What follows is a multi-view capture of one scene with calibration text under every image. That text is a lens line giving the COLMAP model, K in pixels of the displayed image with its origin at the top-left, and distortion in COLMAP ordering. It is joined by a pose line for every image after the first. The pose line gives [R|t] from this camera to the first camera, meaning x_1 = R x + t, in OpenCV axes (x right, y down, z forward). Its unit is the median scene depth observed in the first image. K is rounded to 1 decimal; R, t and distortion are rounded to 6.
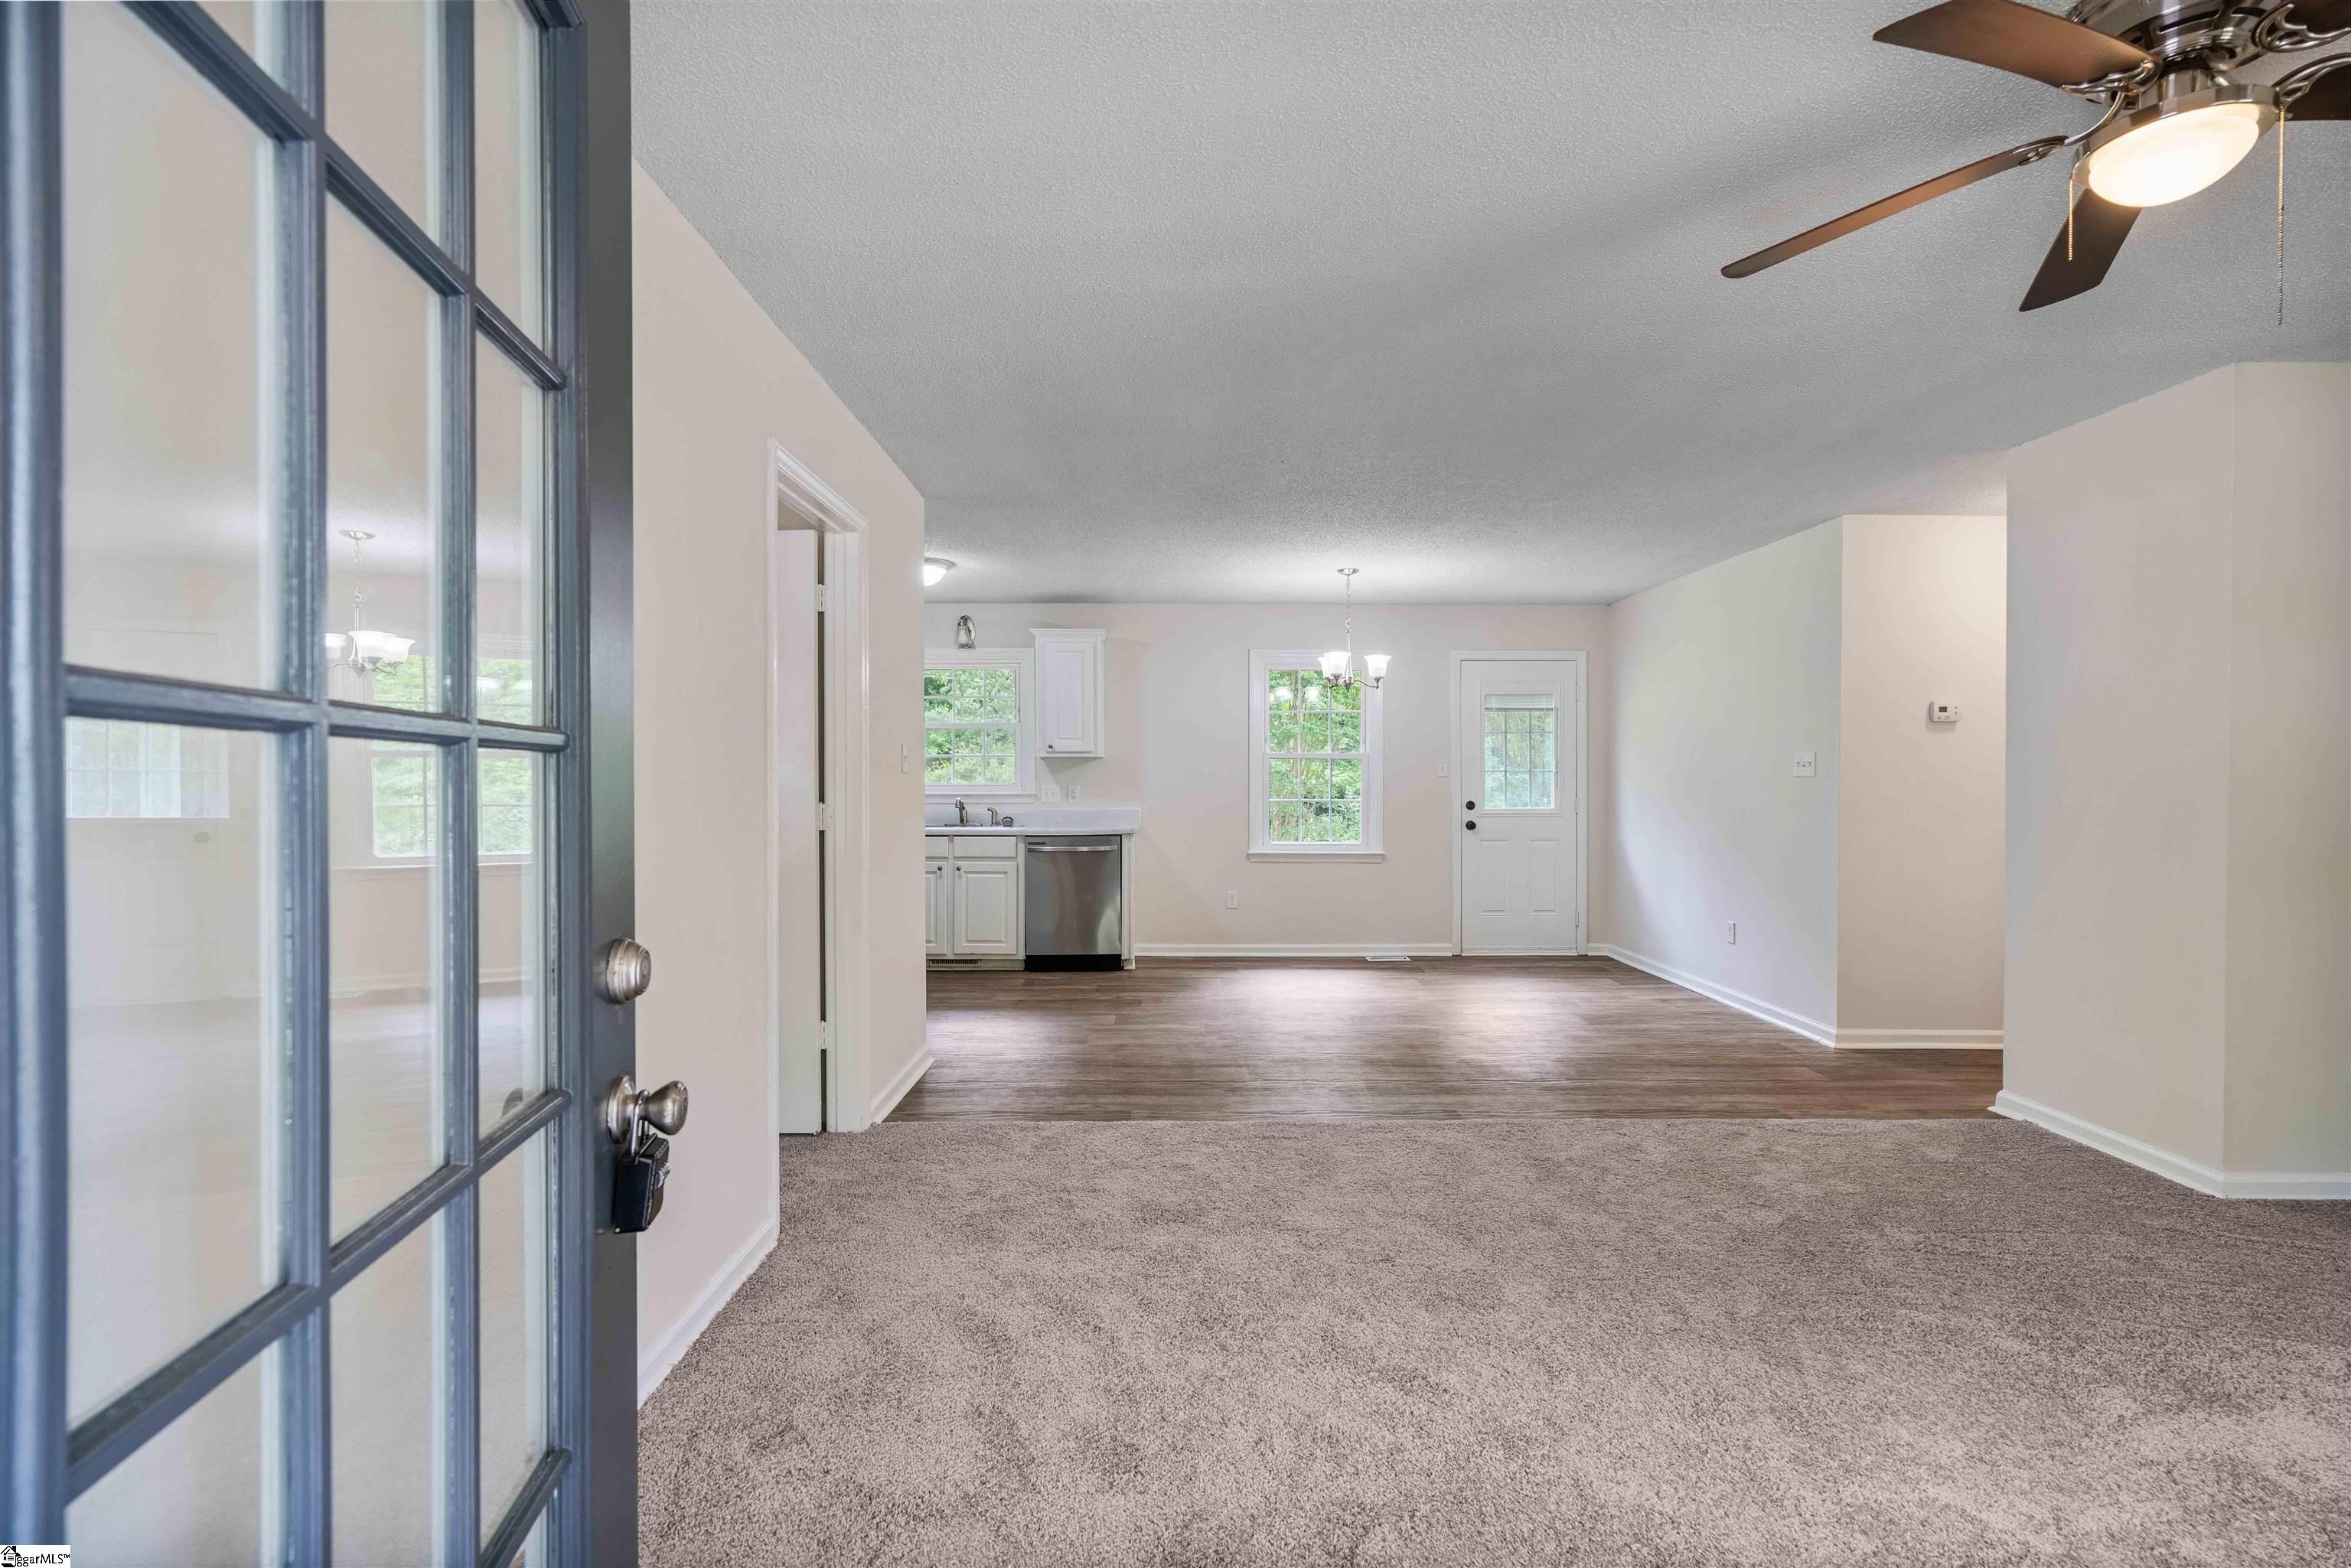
lens RADIAL K [[1074.1, 0, 1185.0], [0, 1074.1, 790.4], [0, 0, 1]] dist [-0.007572, 0.005833]
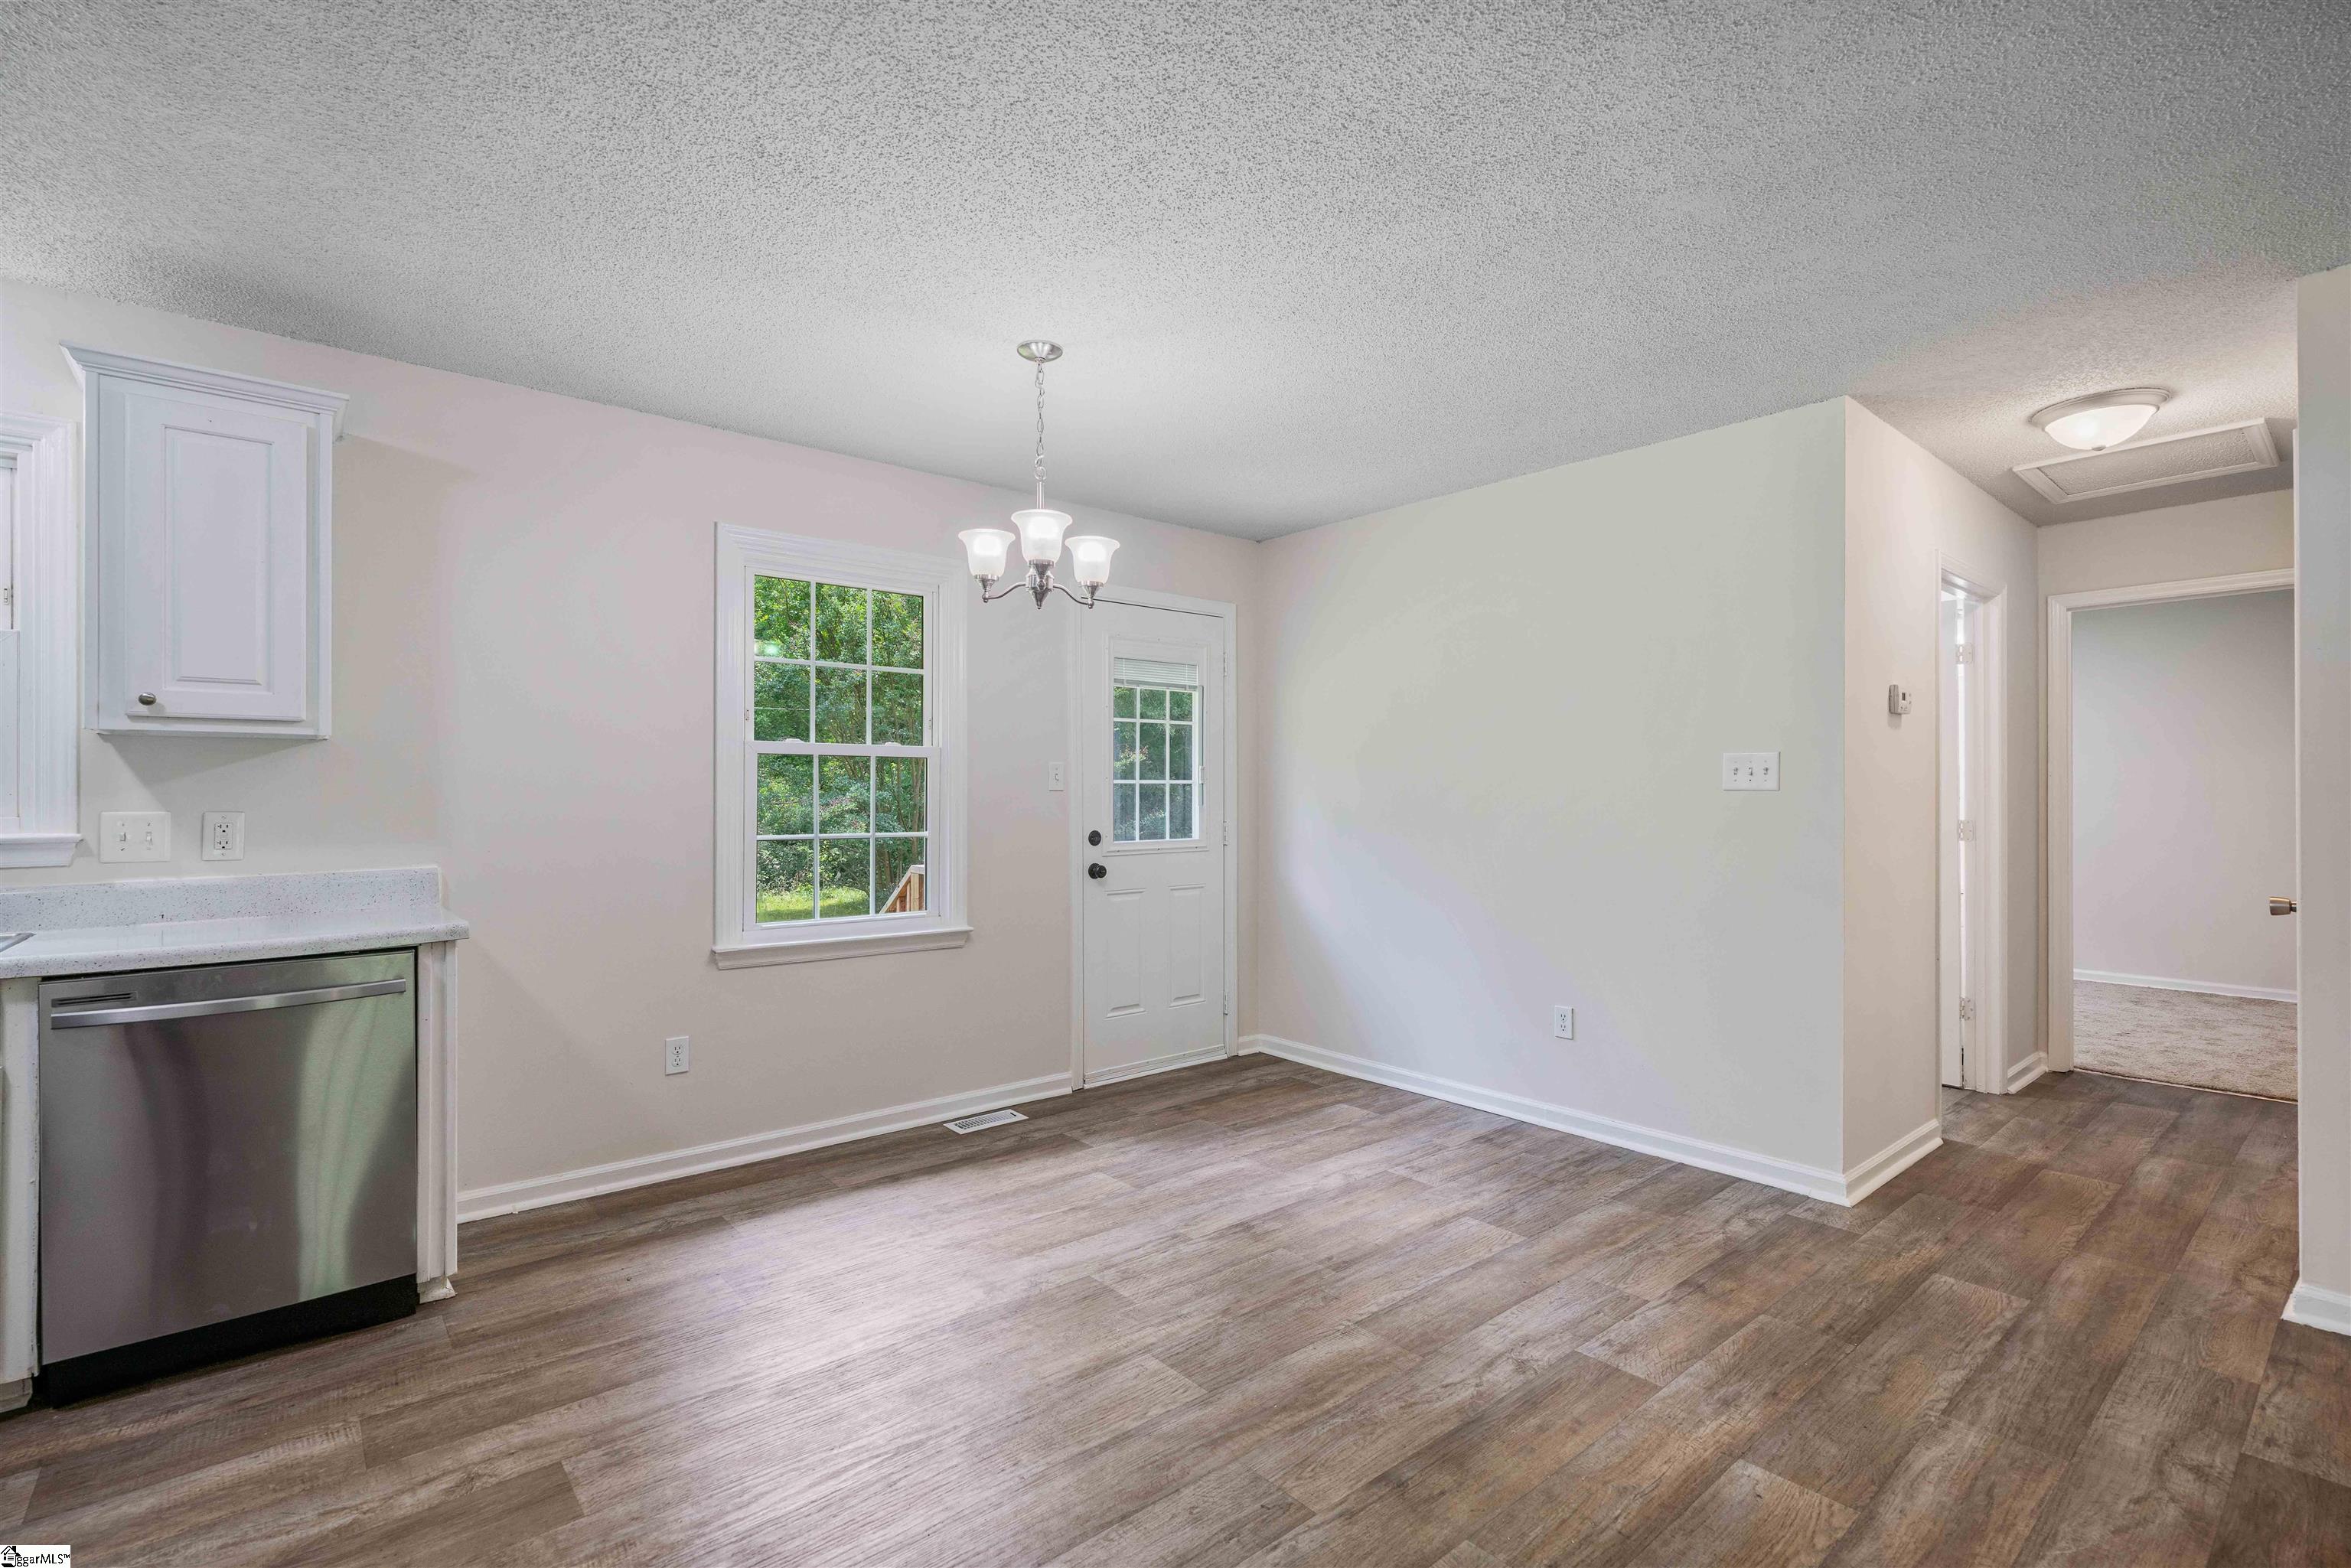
lens RADIAL K [[1074.1, 0, 1173.8], [0, 1074.1, 792.9], [0, 0, 1]] dist [-0.007572, 0.005833]
pose [[0.775029, 0.000293, 0.631925, -0.089496], [0.008389, 0.999907, -0.010752, -0.004917], [-0.631870, 0.013635, 0.774955, 0.548857]]
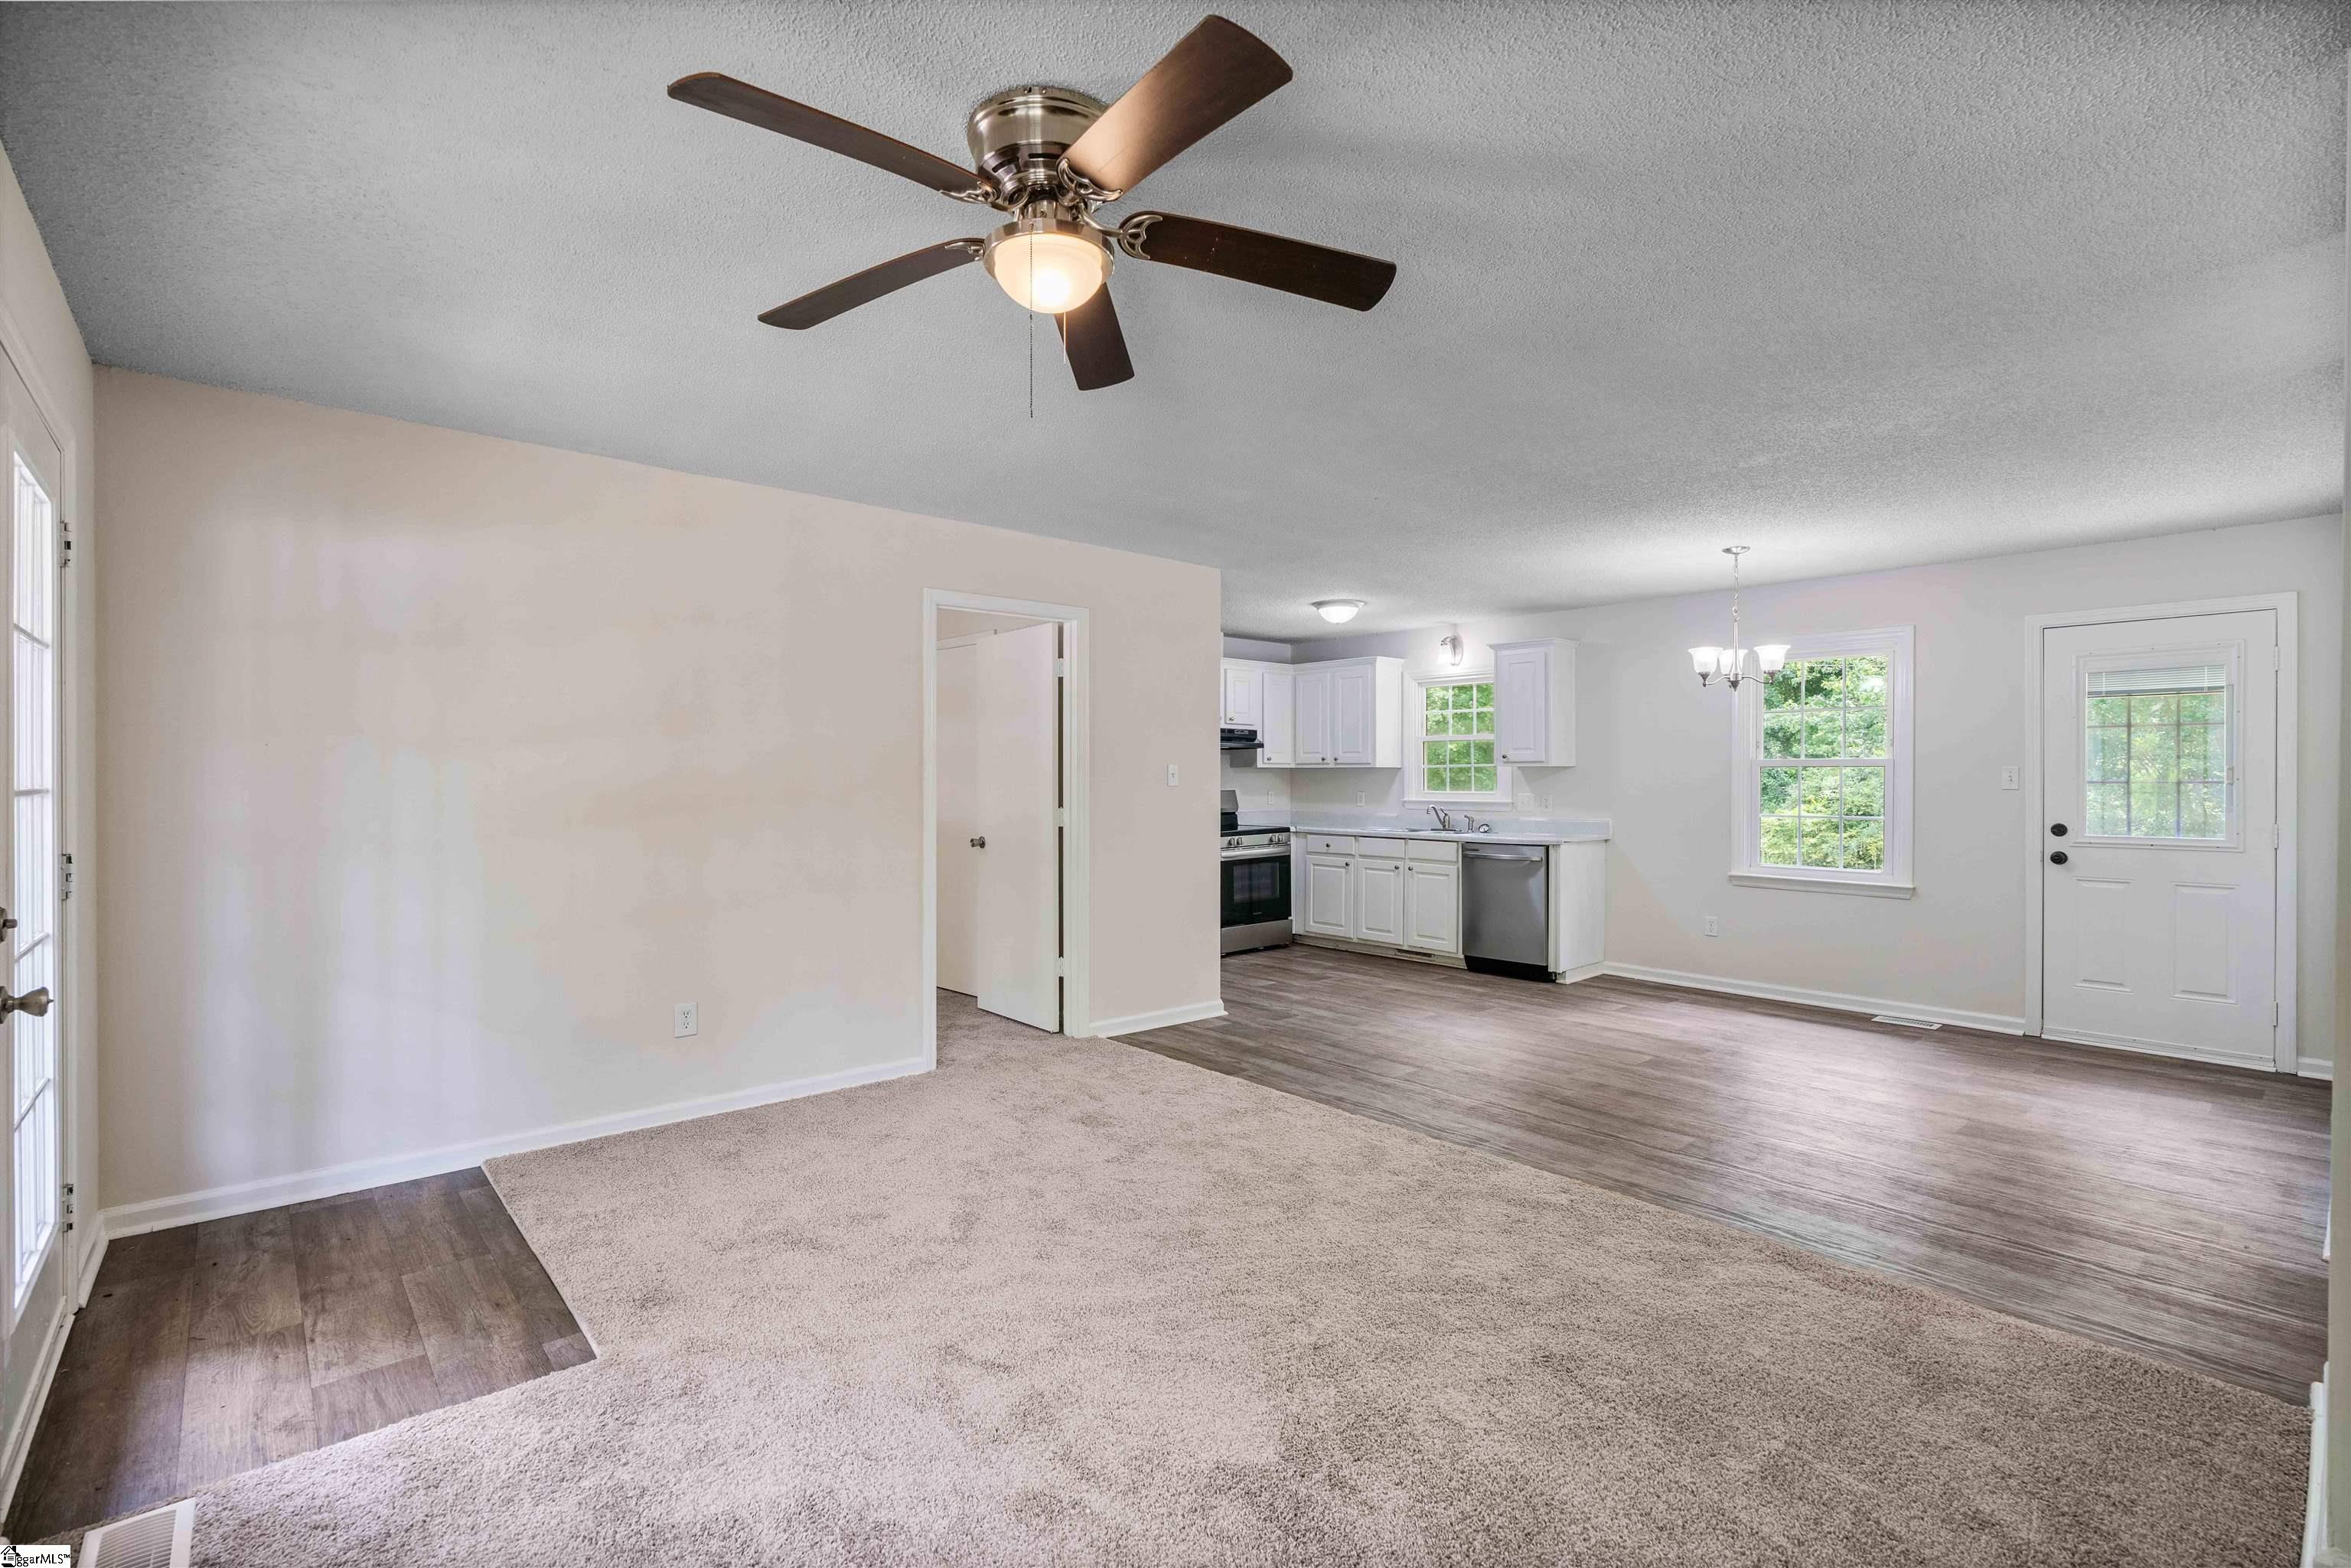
lens RADIAL K [[1074.1, 0, 1167.3], [0, 1074.1, 784.2], [0, 0, 1]] dist [-0.007572, 0.005833]
pose [[0.638568, 0.005438, -0.769546, 0.475597], [-0.010271, 0.999946, -0.001457, -0.010267], [0.769497, 0.008834, 0.638590, 0.094798]]
